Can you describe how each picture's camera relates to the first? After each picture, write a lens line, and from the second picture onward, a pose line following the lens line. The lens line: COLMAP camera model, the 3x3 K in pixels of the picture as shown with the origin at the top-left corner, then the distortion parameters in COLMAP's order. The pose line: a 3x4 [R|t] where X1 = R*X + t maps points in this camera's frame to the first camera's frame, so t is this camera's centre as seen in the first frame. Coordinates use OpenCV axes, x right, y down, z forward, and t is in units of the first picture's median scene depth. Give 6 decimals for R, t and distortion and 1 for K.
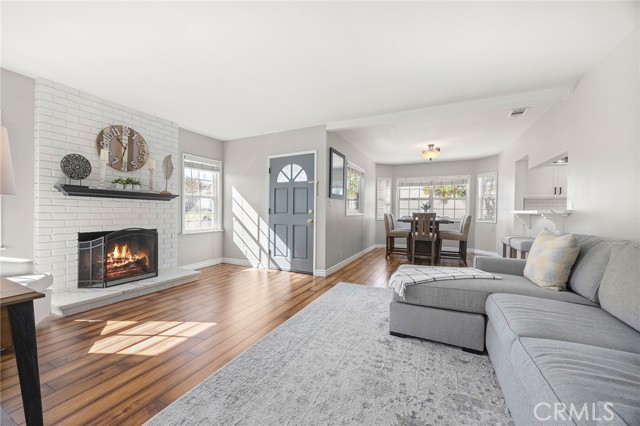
lens RADIAL K [[245.3, 0, 319.6], [0, 245.3, 209.1], [0, 0, 1]] dist [-0.001281, -0.000144]
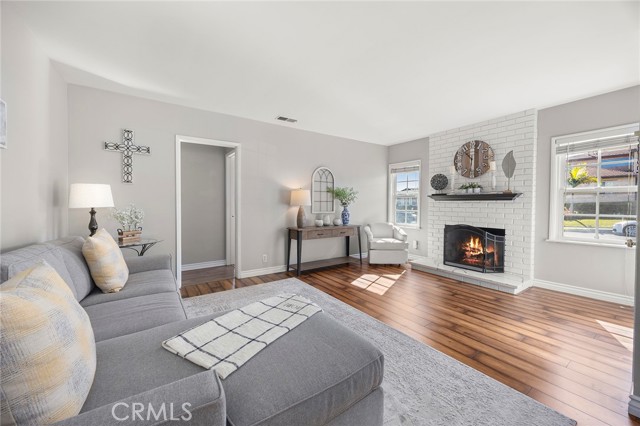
lens RADIAL K [[245.3, 0, 319.6], [0, 245.3, 209.1], [0, 0, 1]] dist [-0.001281, -0.000144]
pose [[-0.497363, 0.023971, -0.867211, 0.644615], [0.016877, 0.999696, 0.017953, -0.033785], [0.867378, -0.005707, -0.497617, 0.944889]]
